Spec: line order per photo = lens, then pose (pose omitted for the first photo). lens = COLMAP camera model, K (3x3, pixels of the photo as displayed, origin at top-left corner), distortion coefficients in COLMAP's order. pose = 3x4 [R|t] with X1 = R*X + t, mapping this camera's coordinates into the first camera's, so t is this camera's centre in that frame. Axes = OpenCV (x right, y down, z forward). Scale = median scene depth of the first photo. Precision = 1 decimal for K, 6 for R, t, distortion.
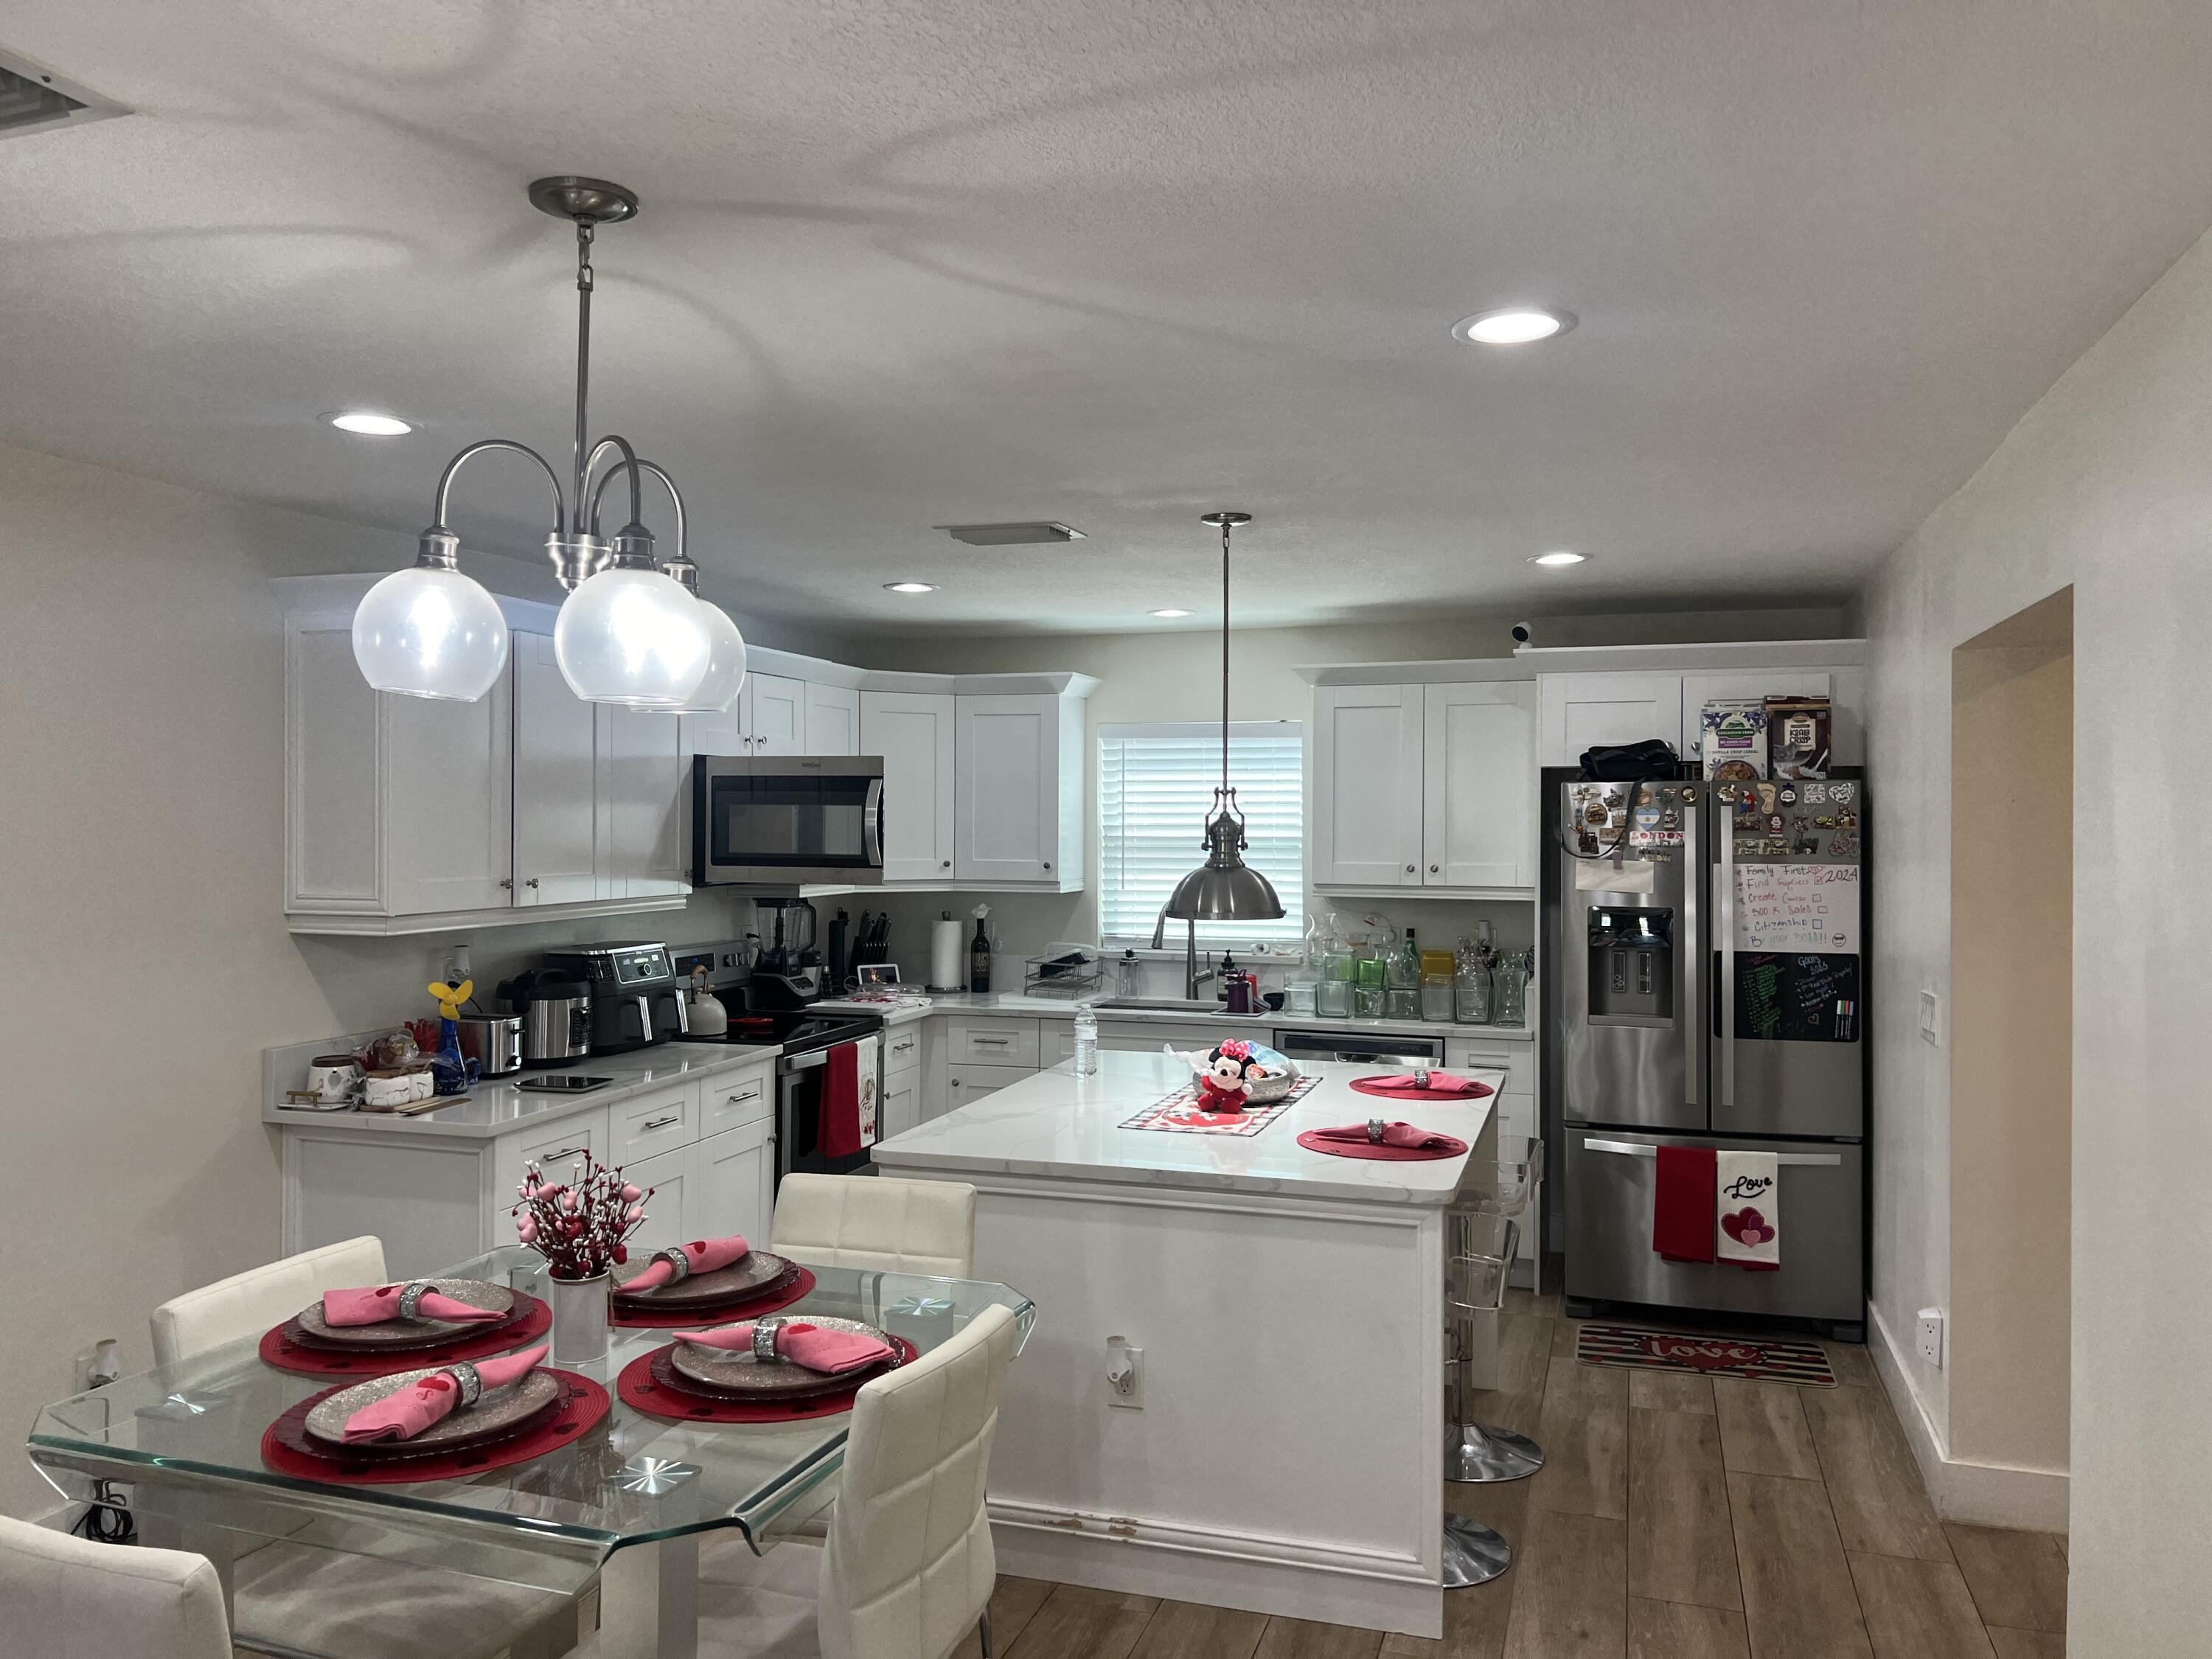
lens RADIAL K [[1656.8, 0, 1101.9], [0, 1656.8, 825.2], [0, 0, 1]] dist [0.066617, -0.080550]
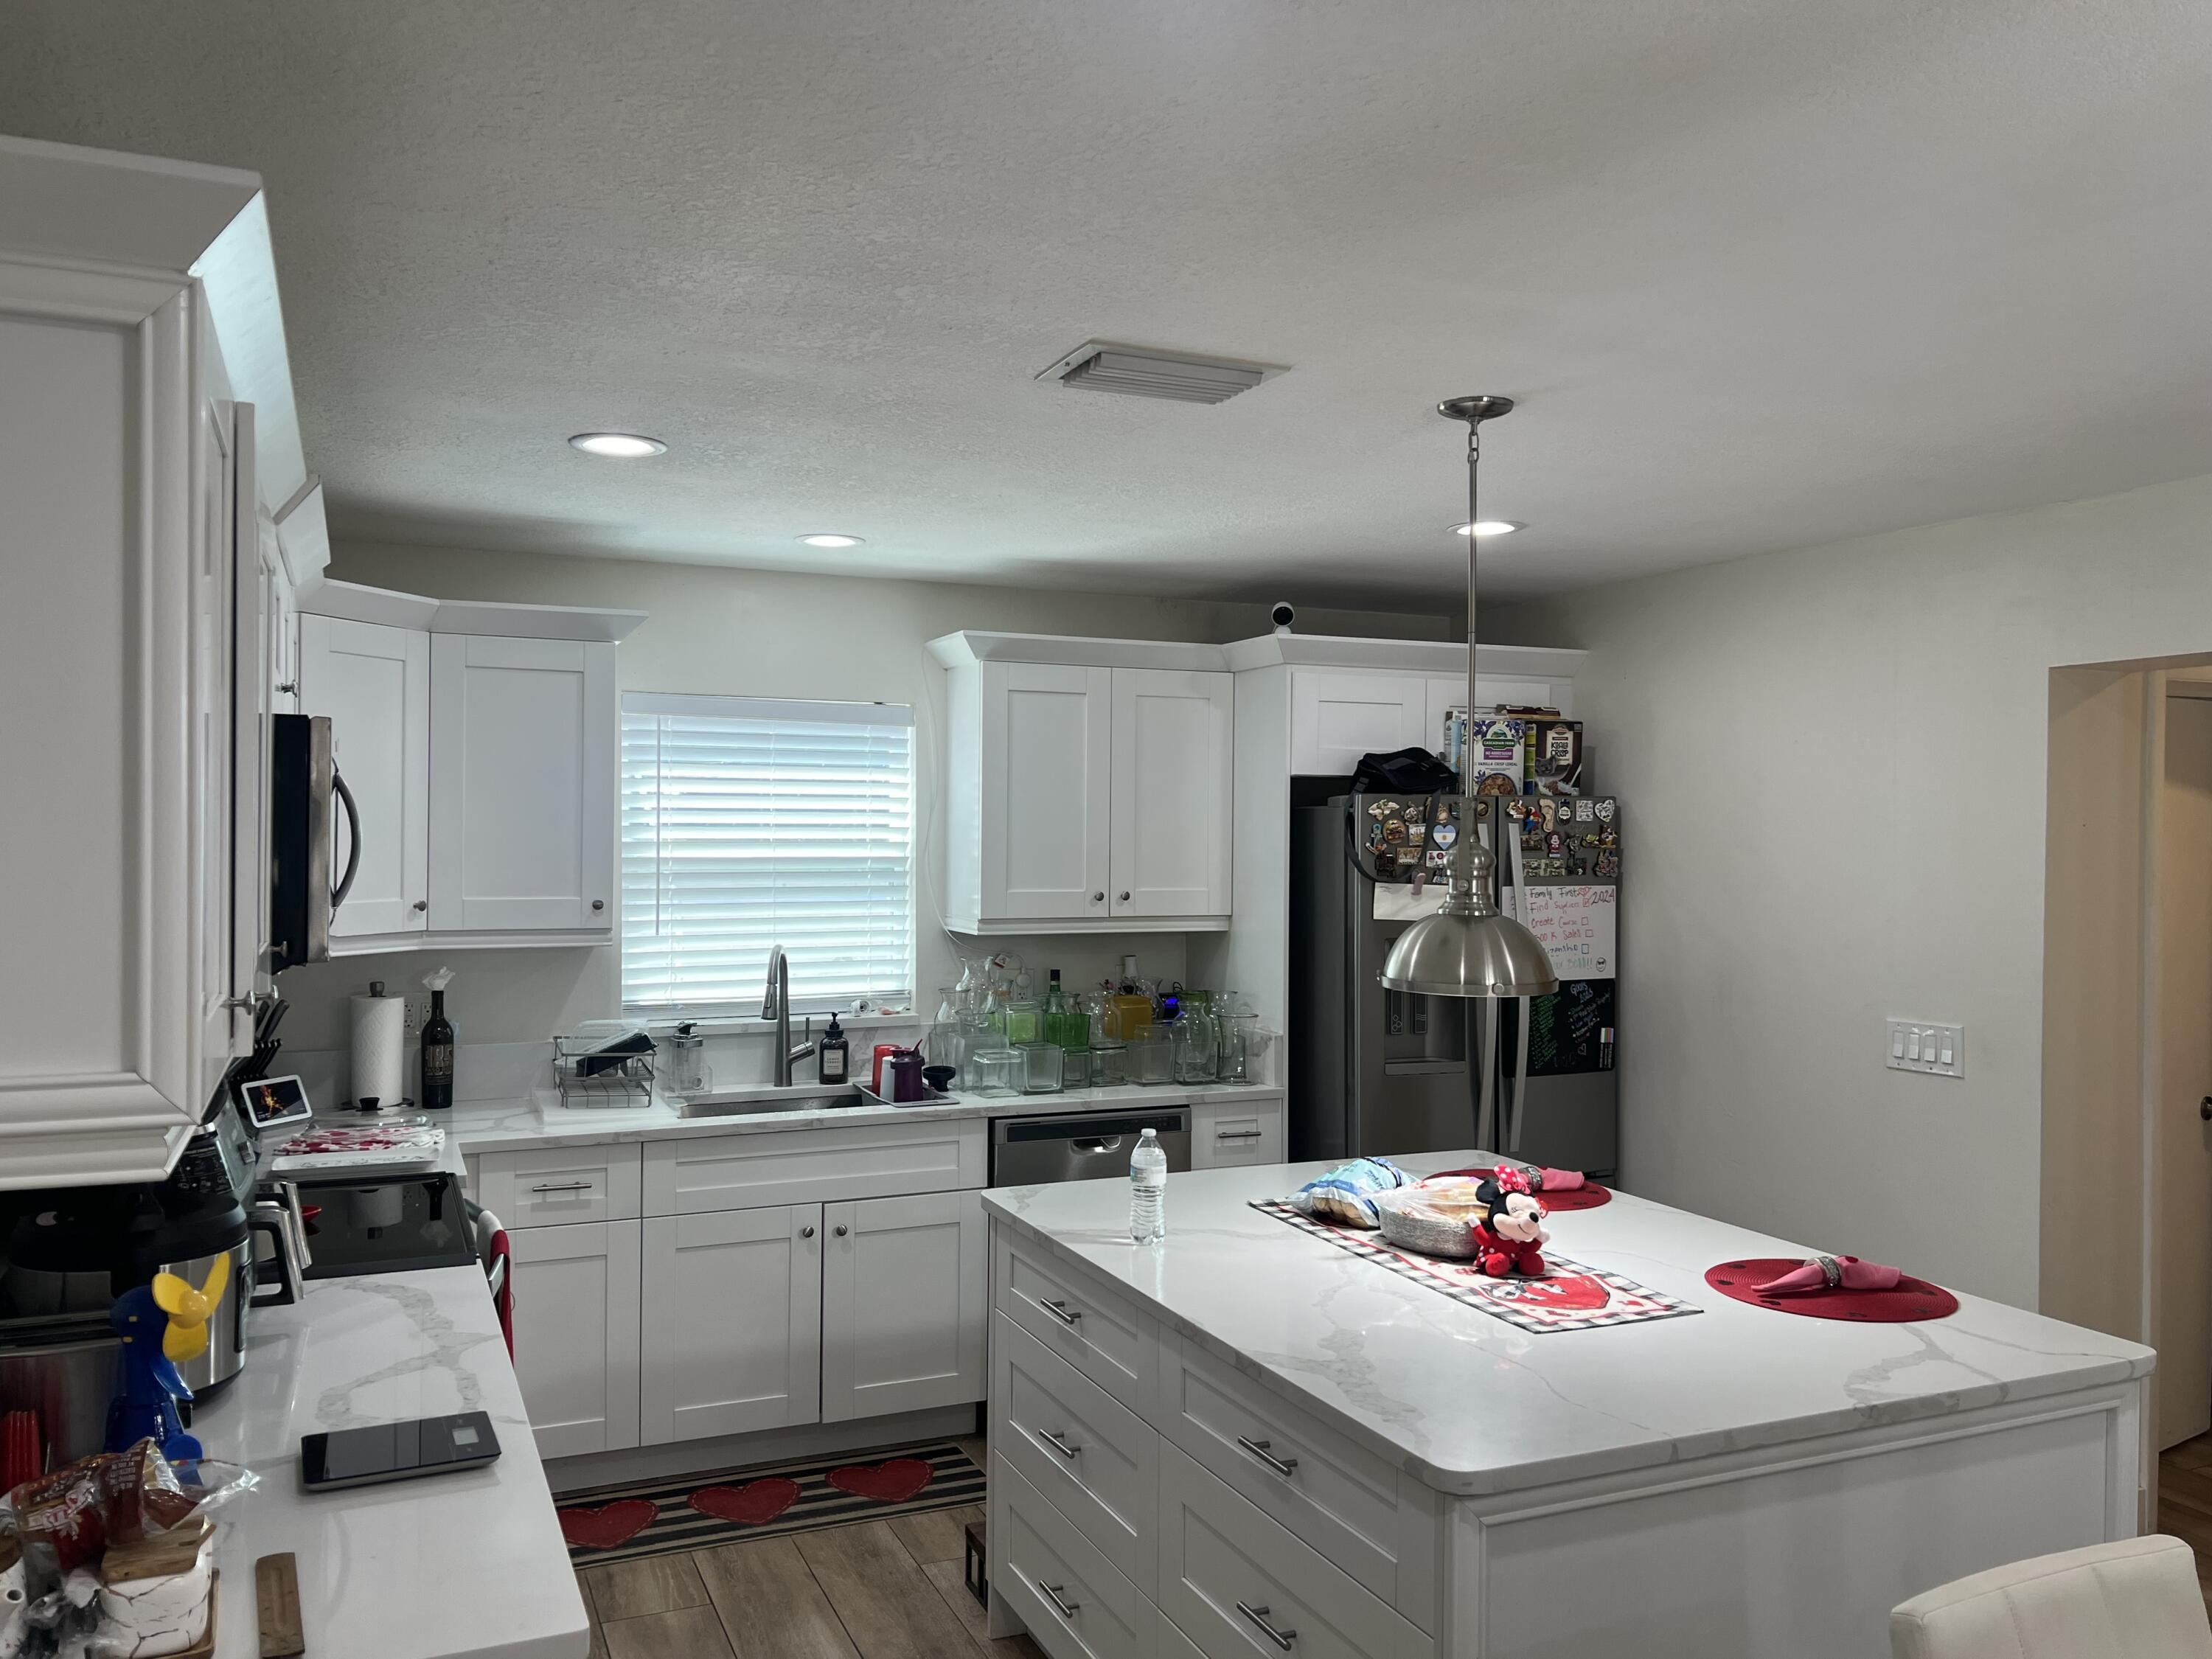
lens RADIAL K [[1656.8, 0, 1104.6], [0, 1656.8, 828.6], [0, 0, 1]] dist [0.066617, -0.080550]
pose [[0.753198, 0.002166, 0.657790, -0.393767], [-0.003202, 0.999995, 0.000373, -0.008199], [-0.657786, -0.002387, 0.753201, 0.463892]]
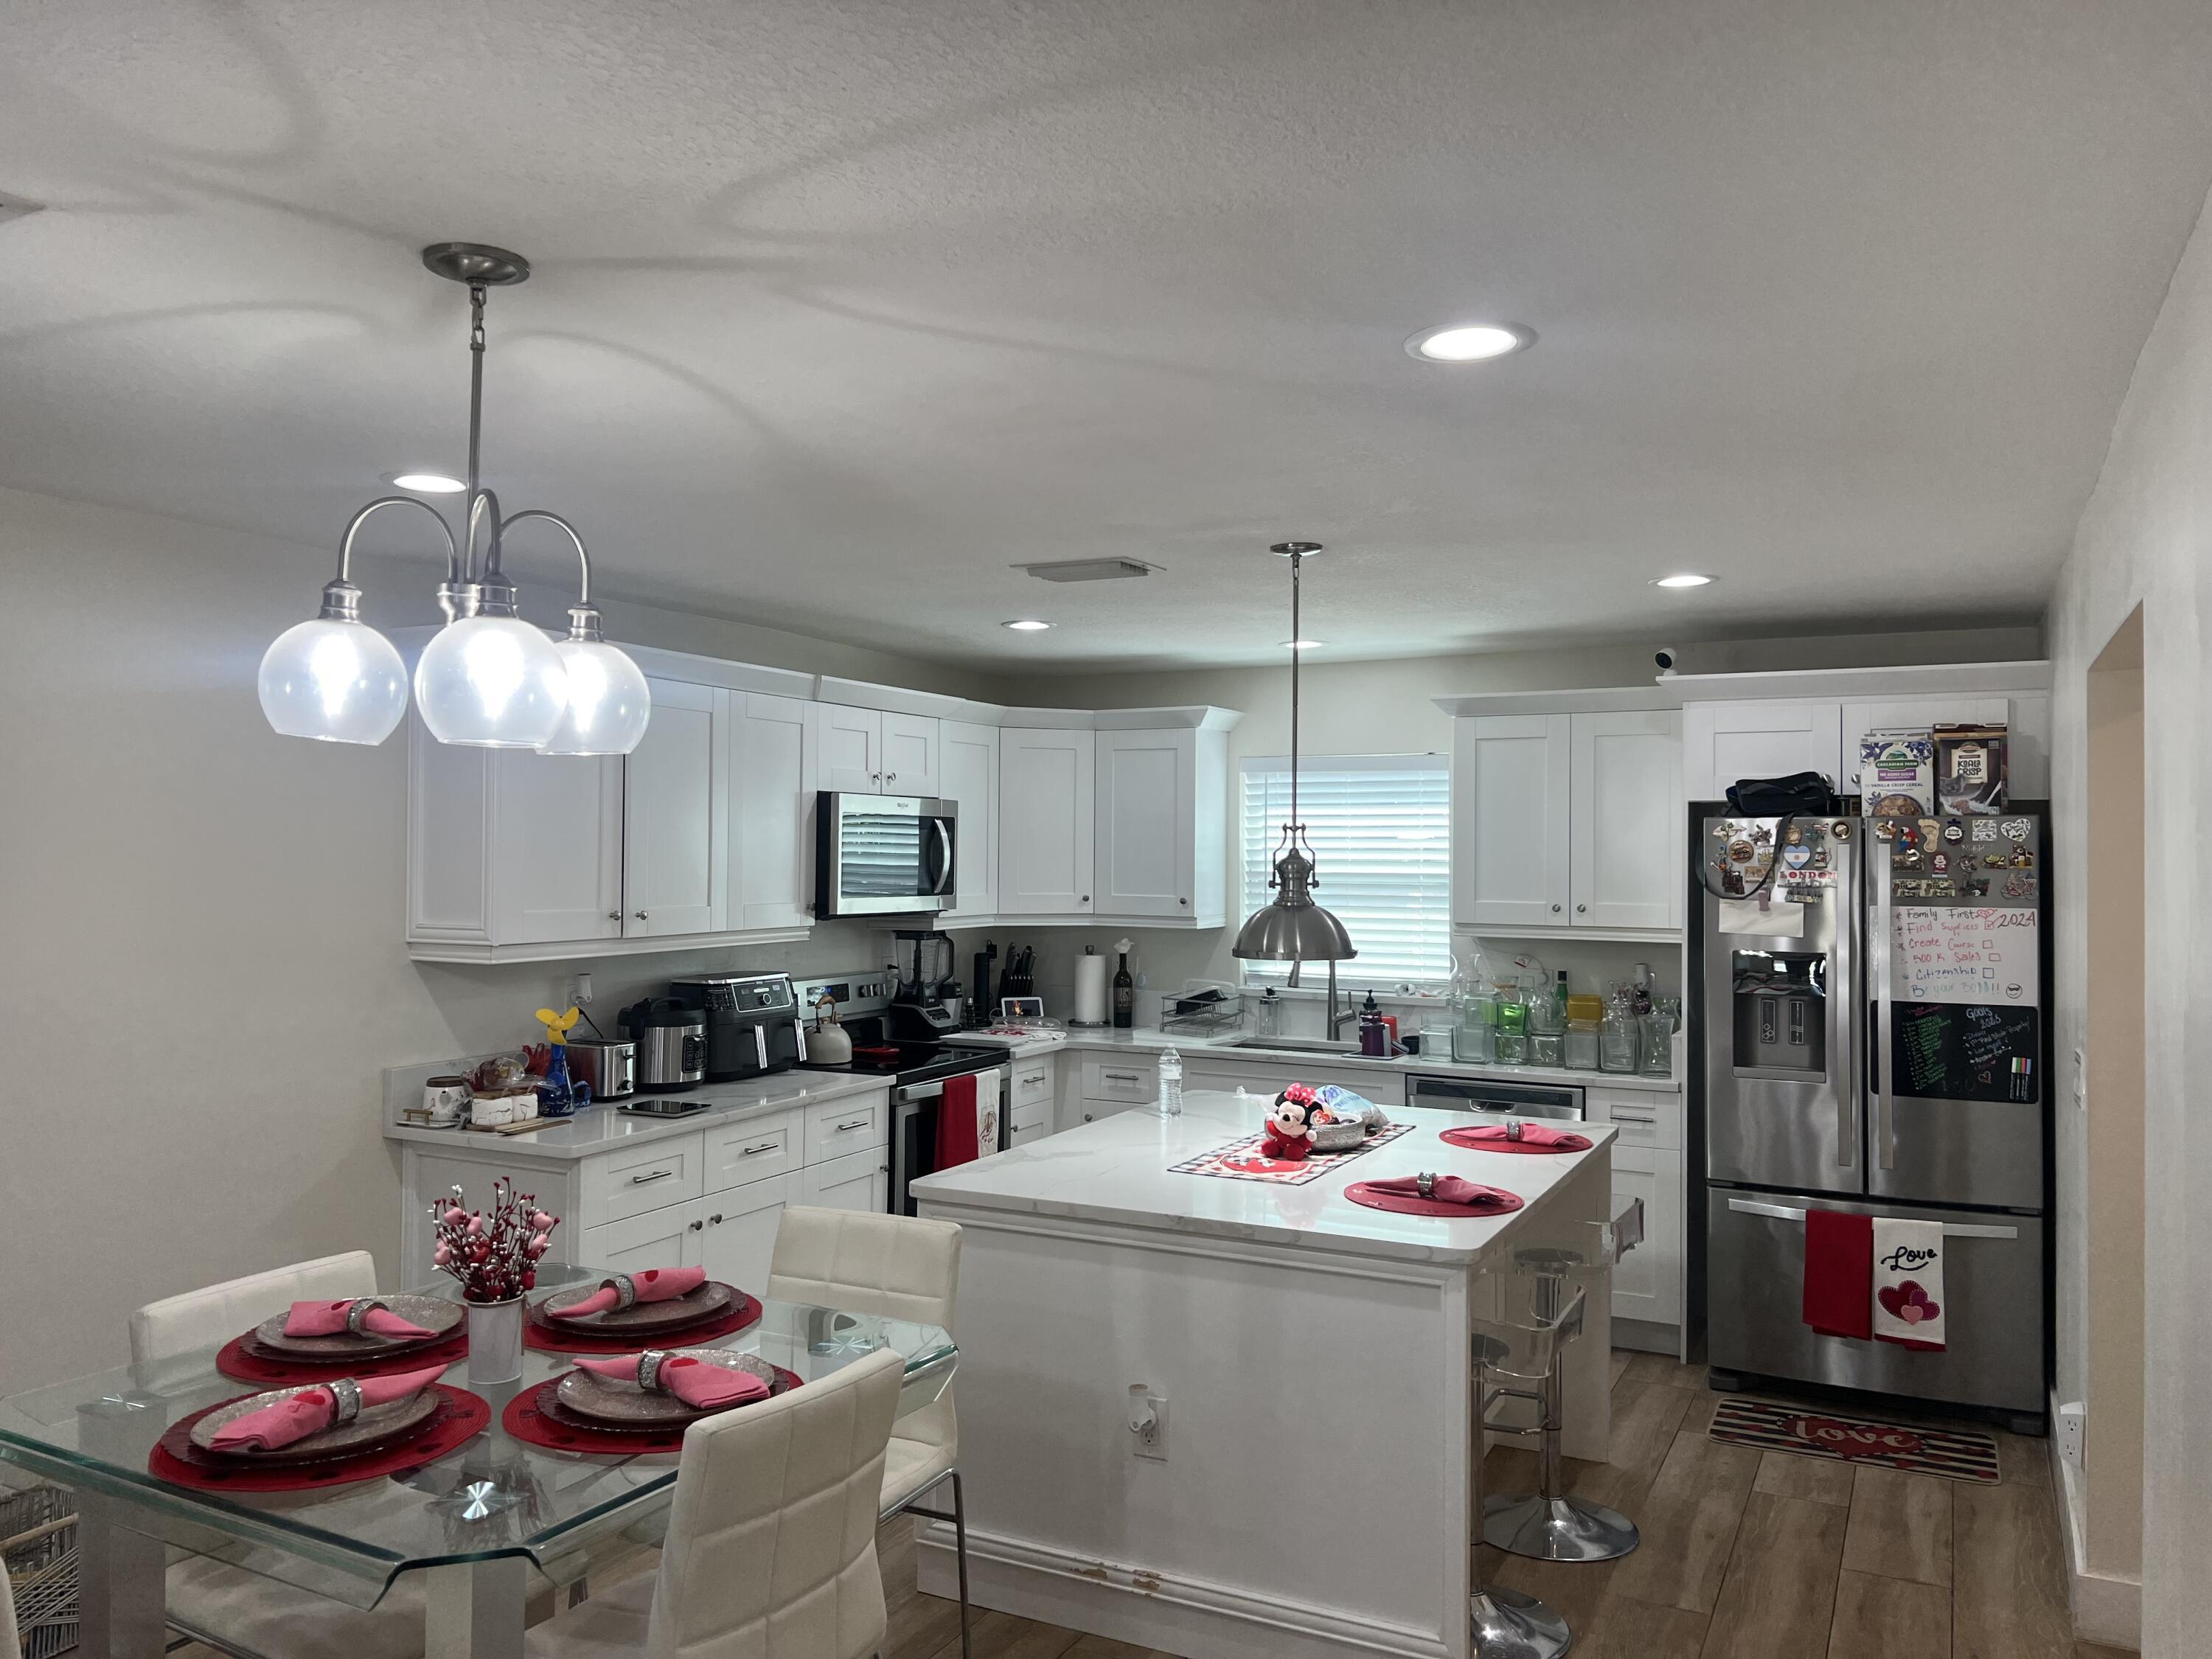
lens RADIAL K [[1656.8, 0, 1094.0], [0, 1656.8, 833.5], [0, 0, 1]] dist [0.066617, -0.080550]
pose [[0.986549, 0.001505, -0.163462, 0.094626], [-0.003882, 0.999891, -0.014224, -0.002188], [0.163423, 0.014668, 0.986447, 0.015189]]
